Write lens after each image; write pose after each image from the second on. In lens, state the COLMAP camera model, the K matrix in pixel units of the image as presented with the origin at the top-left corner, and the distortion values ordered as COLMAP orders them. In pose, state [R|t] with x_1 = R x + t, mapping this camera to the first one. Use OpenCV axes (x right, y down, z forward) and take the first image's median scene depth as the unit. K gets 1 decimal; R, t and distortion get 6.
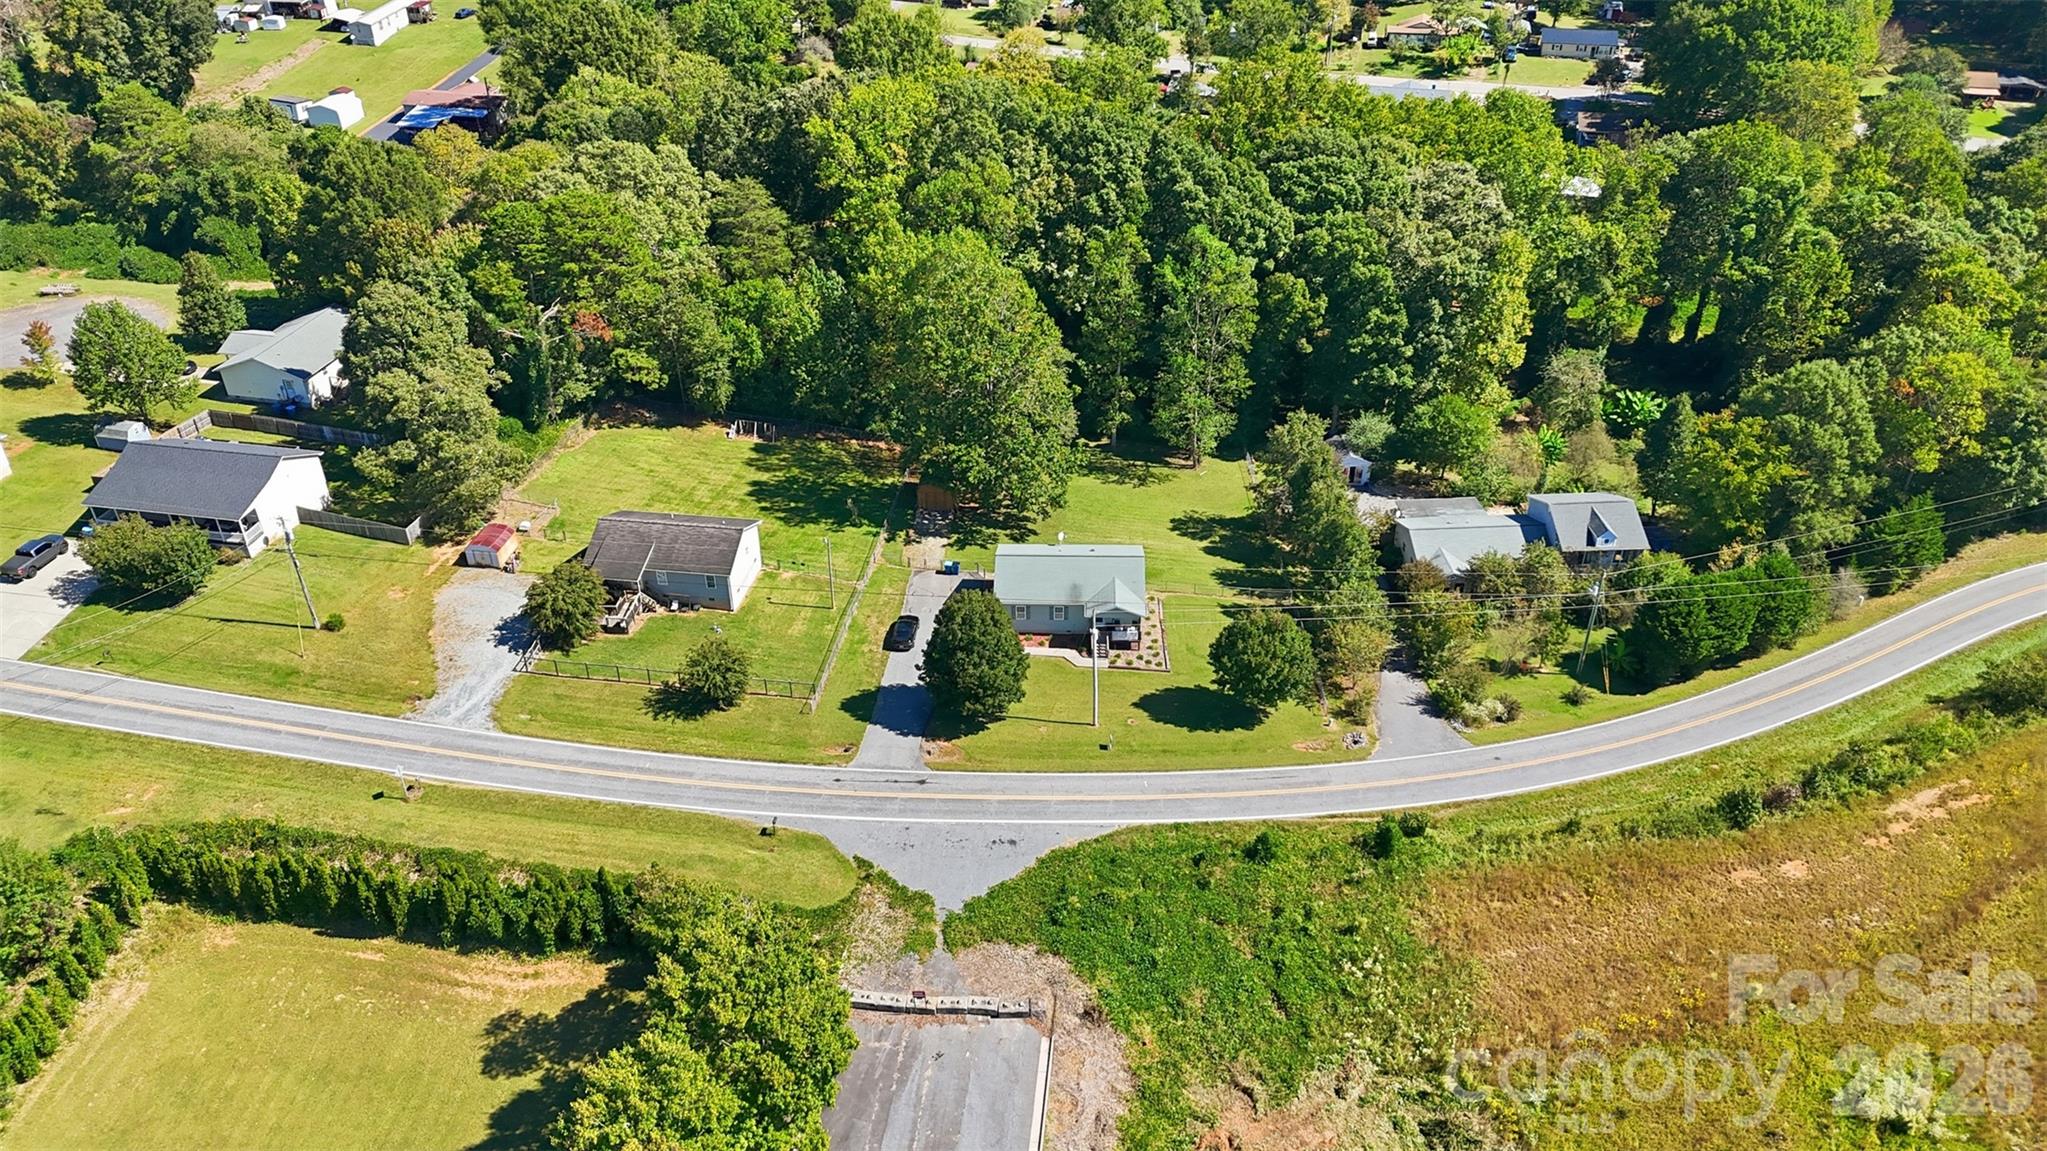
lens RADIAL K [[1519.4, 0, 1038.4], [0, 1519.4, 545.3], [0, 0, 1]] dist [0.201340, -0.101816]
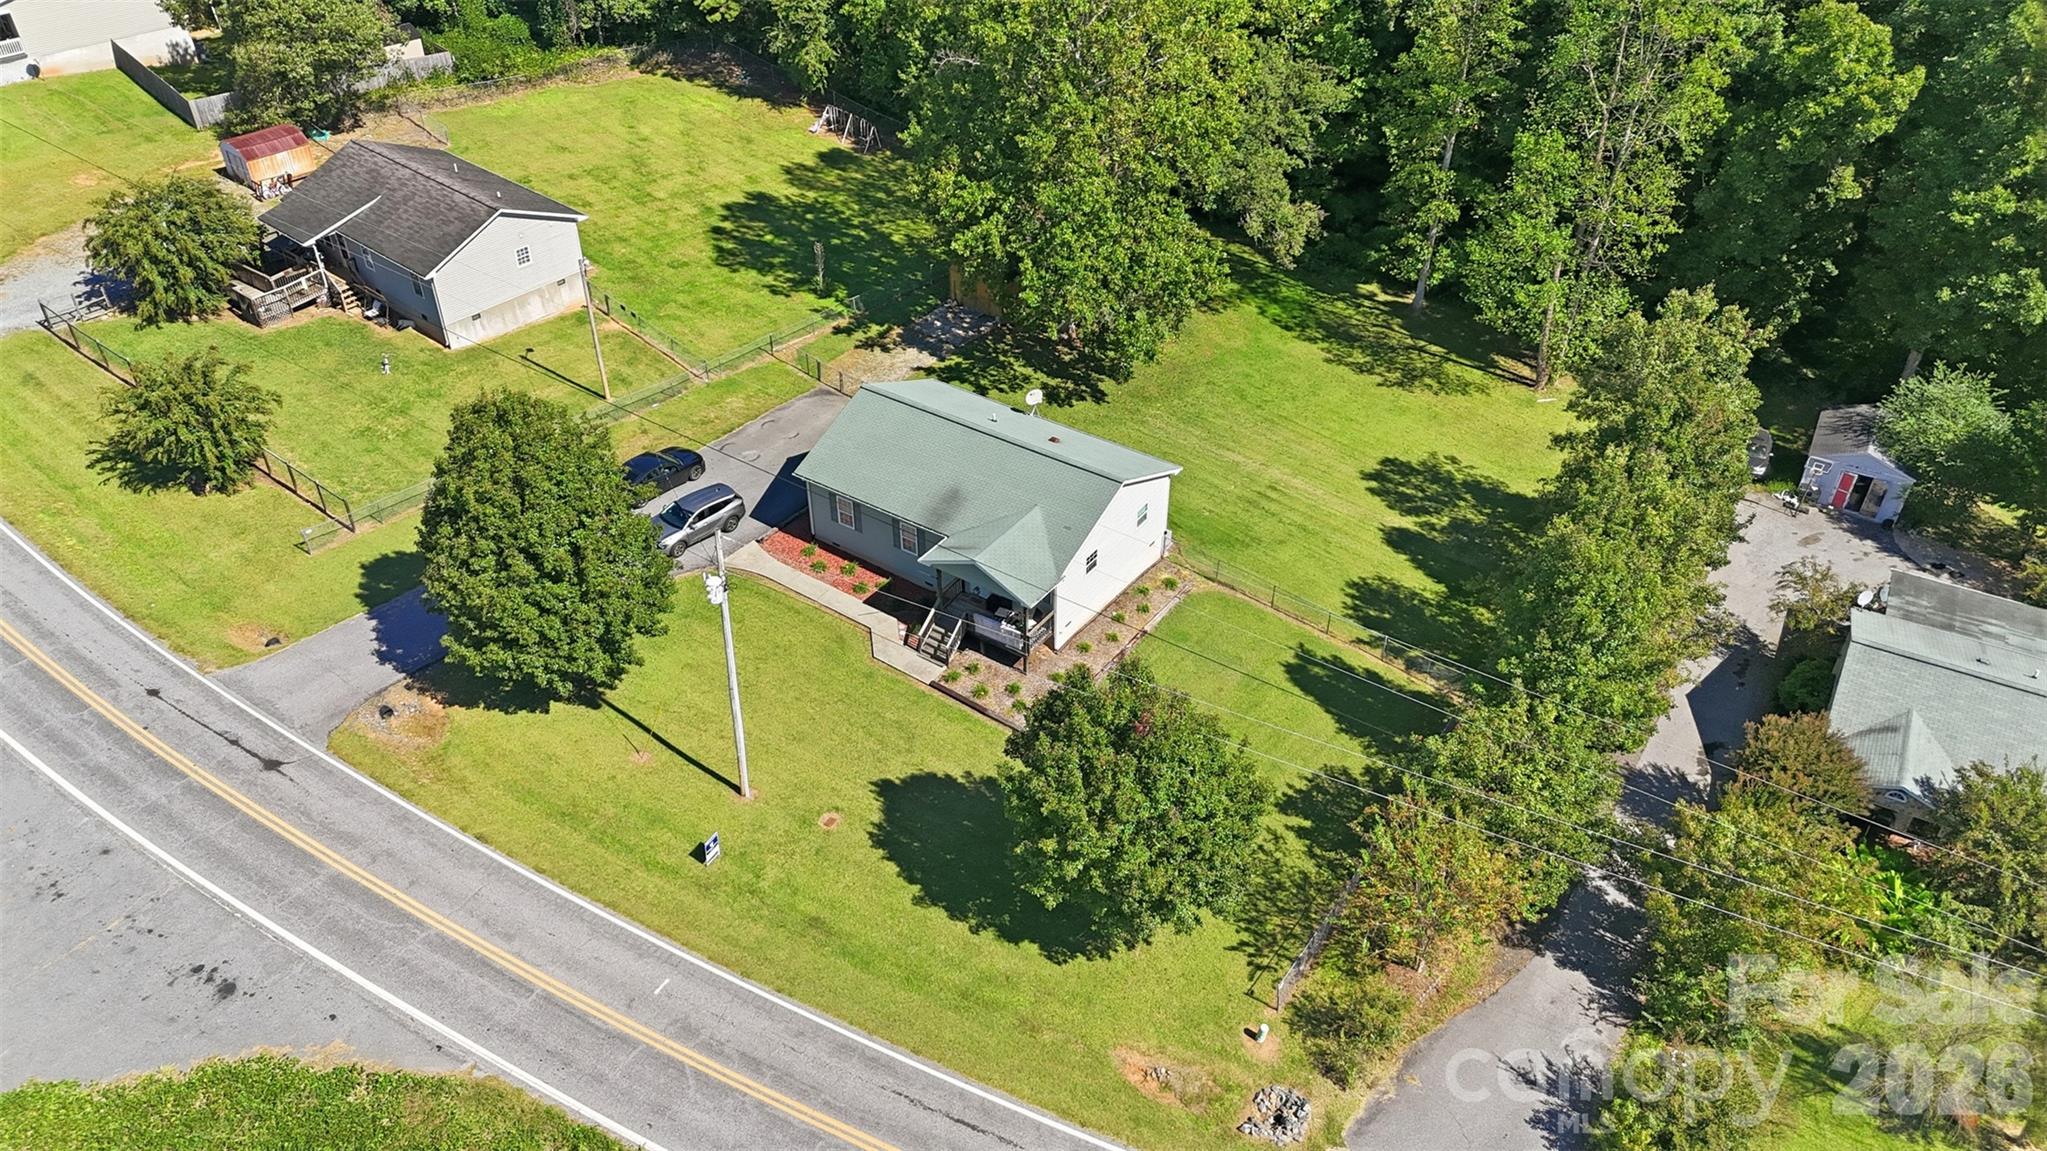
lens RADIAL K [[1511.9, 0, 1029.0], [0, 1511.9, 565.9], [0, 0, 1]] dist [0.092122, -0.101597]
pose [[0.843530, 0.328964, -0.424546, 0.217228], [-0.291565, 0.944330, 0.152414, -0.026064], [0.451050, -0.004783, 0.892486, 0.533497]]
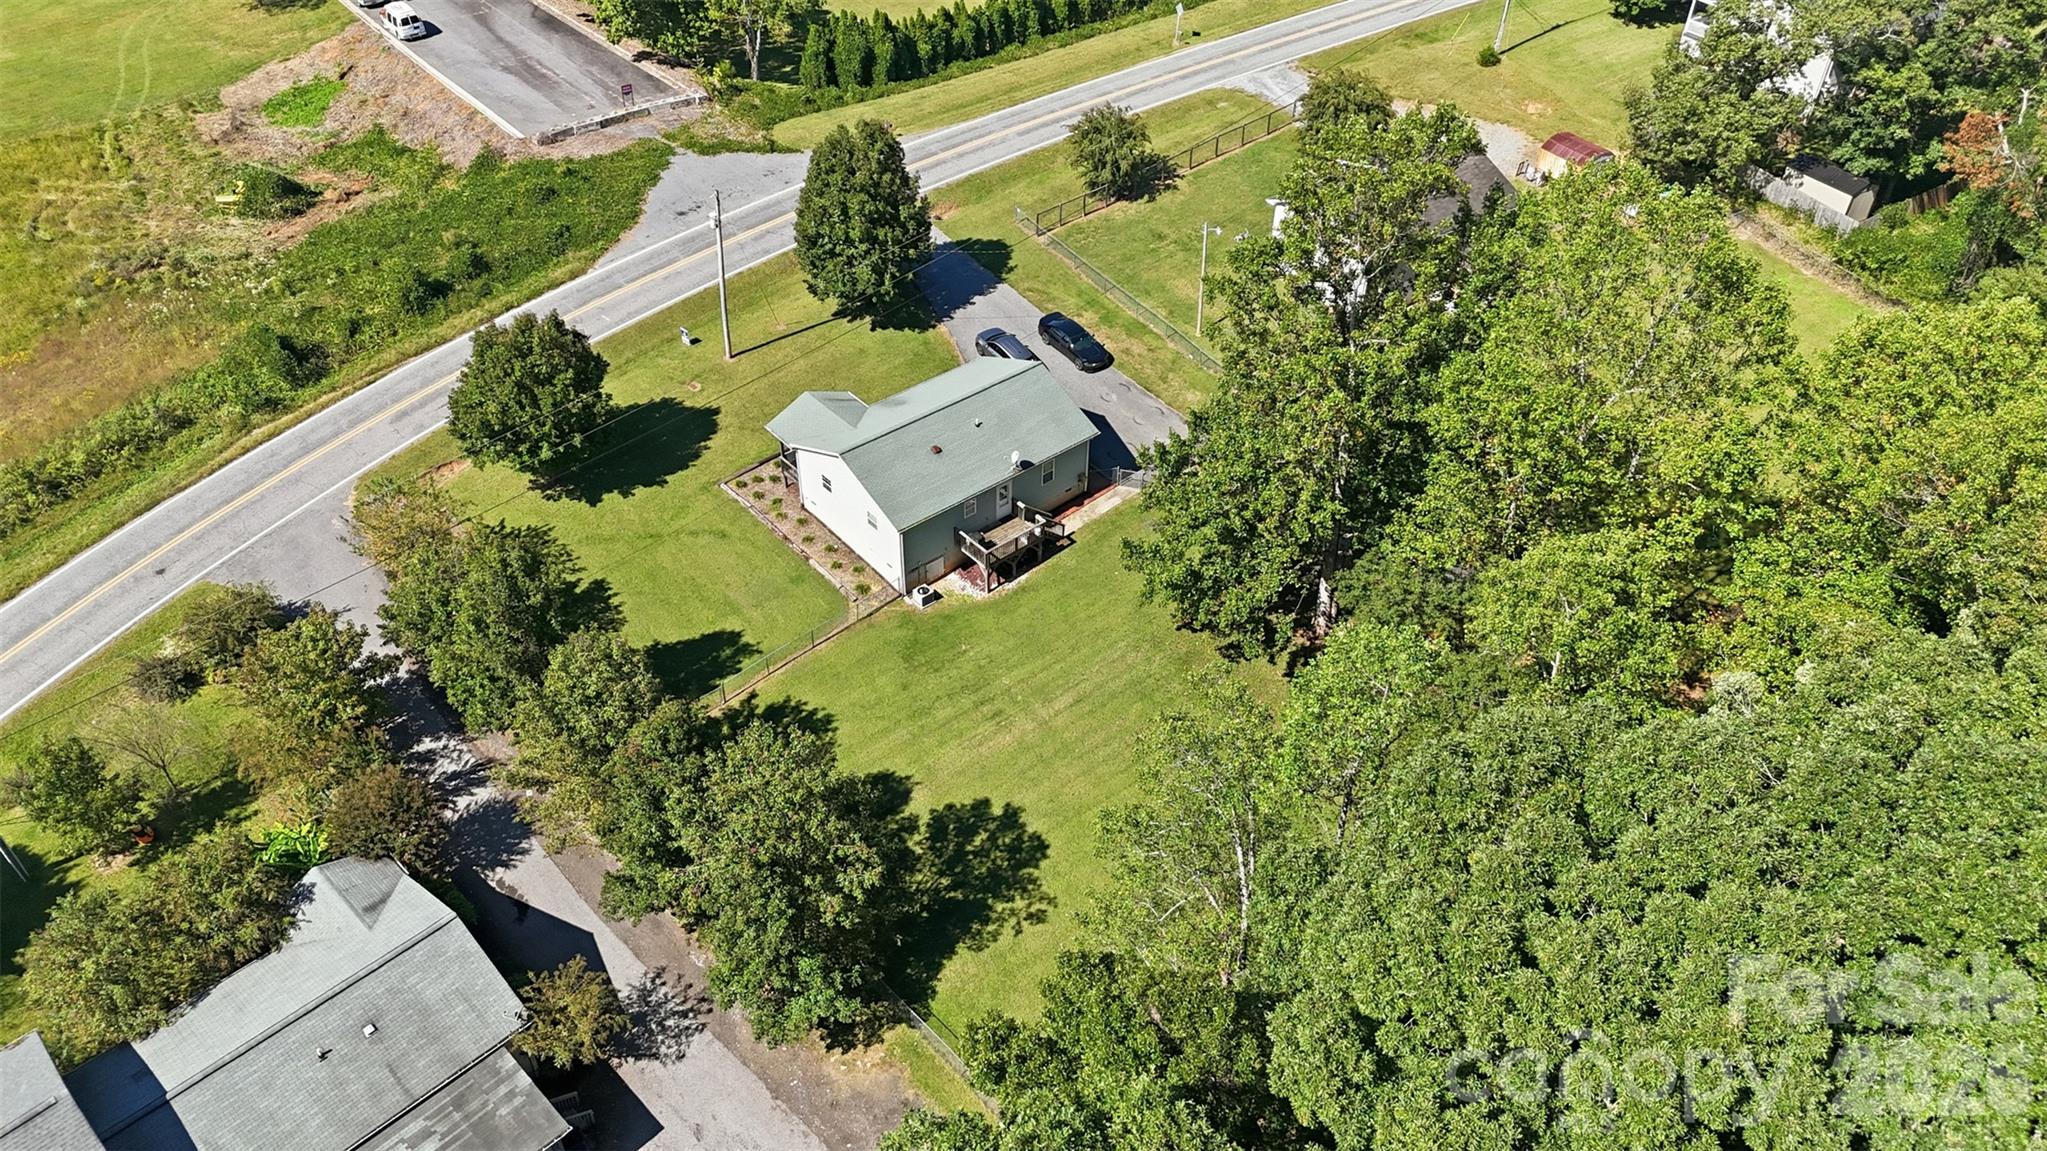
lens RADIAL K [[1511.9, 0, 1029.0], [0, 1511.9, 565.9], [0, 0, 1]] dist [0.092122, -0.101597]
pose [[-0.740298, 0.424268, -0.521494, 0.290021], [-0.369831, 0.390778, 0.842922, -0.419309], [0.561413, 0.816878, -0.132385, 1.029118]]
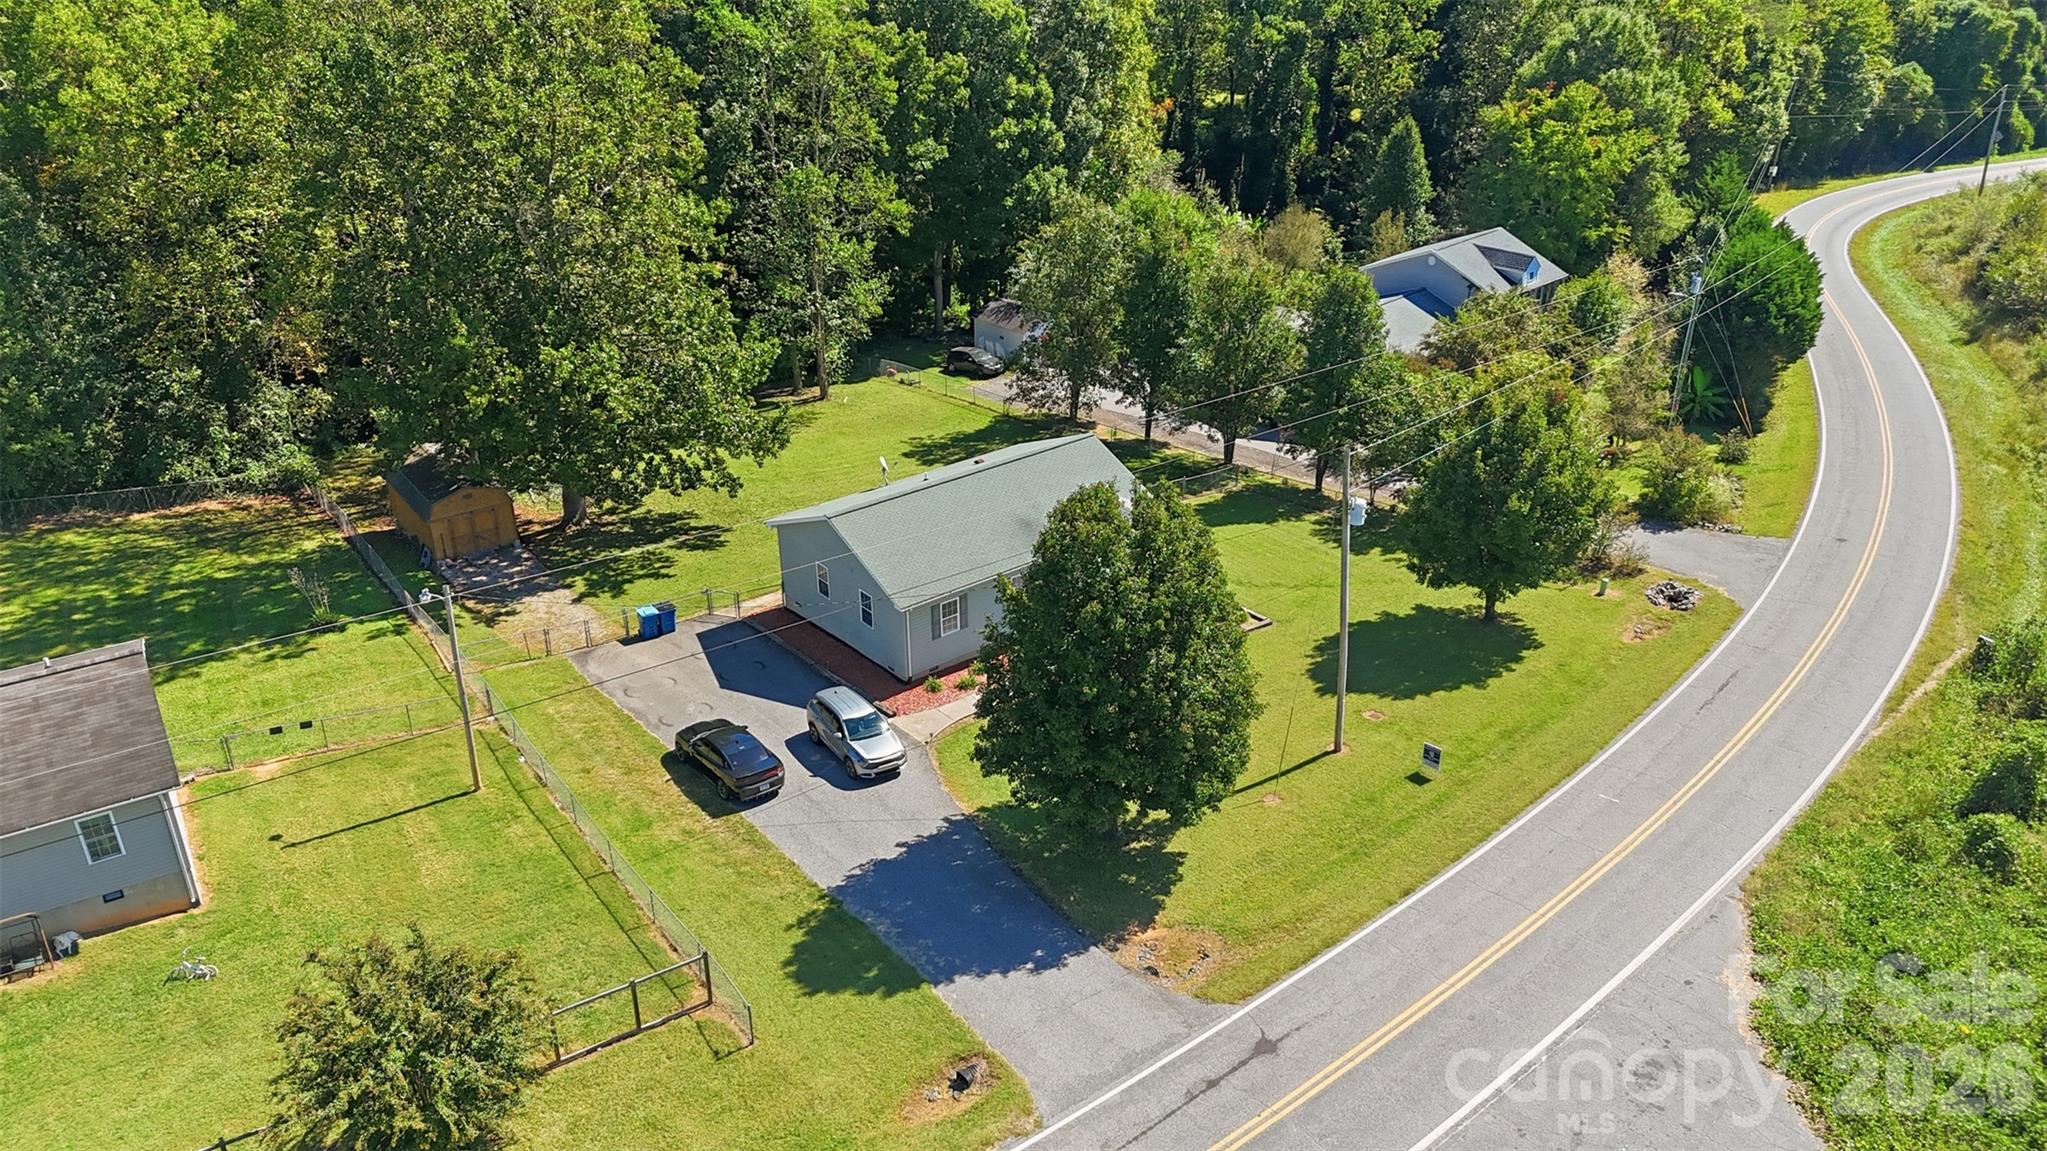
lens RADIAL K [[1506.8, 0, 1025.9], [0, 1506.8, 570.4], [0, 0, 1]] dist [0.078042, -0.065723]
pose [[0.760420, -0.292158, 0.580004, -0.208705], [0.345222, 0.938307, 0.020035, 0.027426], [-0.550075, 0.184995, 0.814367, 0.570917]]
